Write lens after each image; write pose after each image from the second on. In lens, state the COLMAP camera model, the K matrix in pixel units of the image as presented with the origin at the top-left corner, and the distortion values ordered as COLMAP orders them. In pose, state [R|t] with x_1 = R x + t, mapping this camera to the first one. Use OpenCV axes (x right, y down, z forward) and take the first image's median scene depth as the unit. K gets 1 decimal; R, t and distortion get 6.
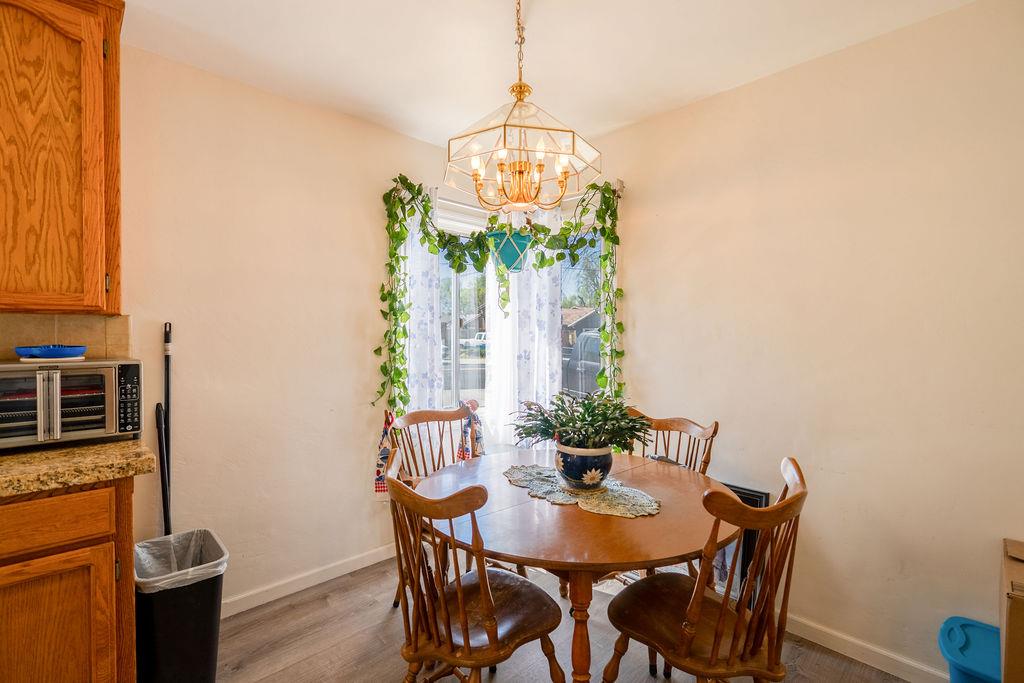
lens RADIAL K [[471.7, 0, 513.8], [0, 471.7, 344.5], [0, 0, 1]] dist [-0.009685, 0.001704]
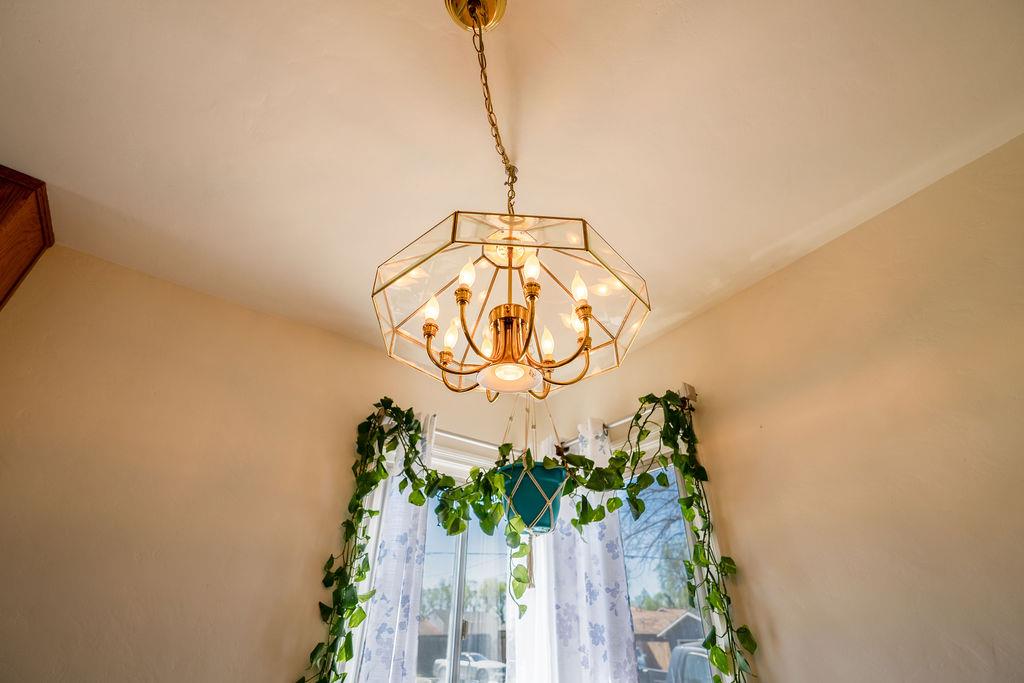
lens RADIAL K [[471.7, 0, 511.7], [0, 471.7, 336.8], [0, 0, 1]] dist [-0.009685, 0.001704]
pose [[0.989871, -0.073645, -0.121375, 0.057770], [-0.008583, 0.822330, -0.568946, -0.013657], [0.141710, 0.564225, 0.813368, 0.355164]]
